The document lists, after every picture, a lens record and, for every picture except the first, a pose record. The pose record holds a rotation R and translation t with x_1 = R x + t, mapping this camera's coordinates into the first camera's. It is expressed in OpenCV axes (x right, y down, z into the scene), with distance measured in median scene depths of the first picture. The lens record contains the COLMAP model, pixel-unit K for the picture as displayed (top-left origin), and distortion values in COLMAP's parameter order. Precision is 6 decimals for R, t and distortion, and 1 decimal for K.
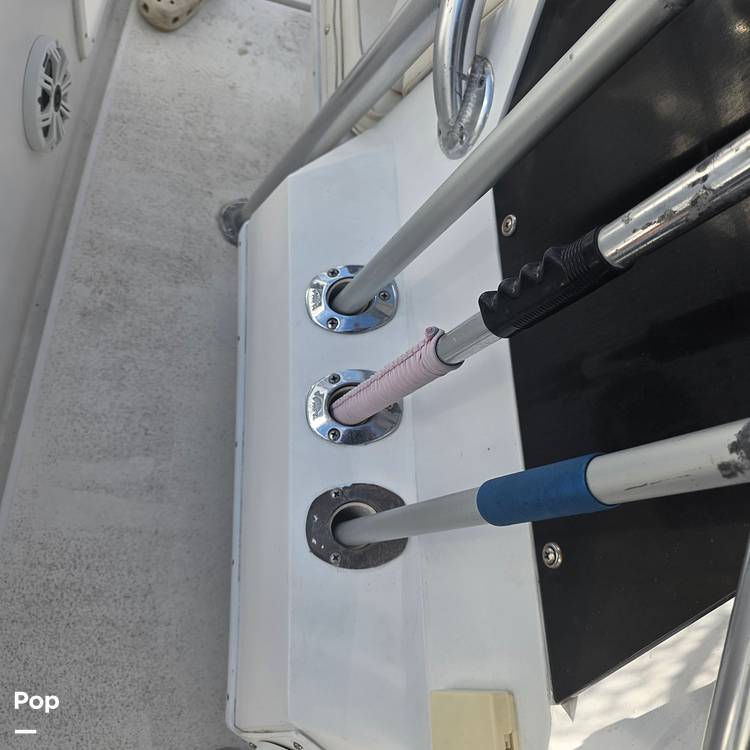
lens RADIAL K [[674.3, 0, 370.8], [0, 674.3, 378.8], [0, 0, 1]] dist [0.091709, -0.167547]
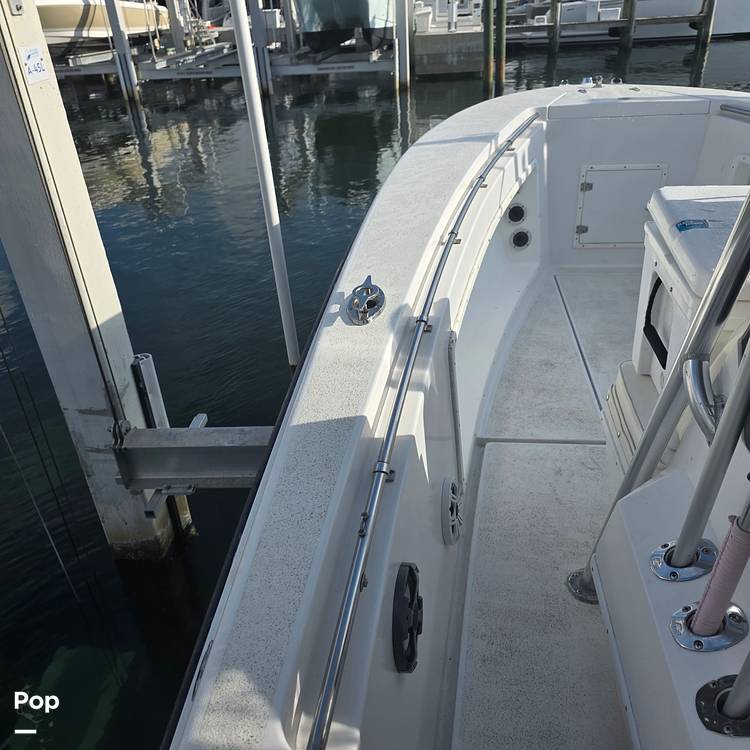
lens RADIAL K [[676.7, 0, 361.3], [0, 676.7, 387.0], [0, 0, 1]] dist [0.000708, -0.003627]
pose [[0.894250, -0.286726, -0.343664, -0.026319], [0.008208, 0.778226, -0.627931, 0.311623], [0.447492, 0.558706, 0.698282, -0.323130]]
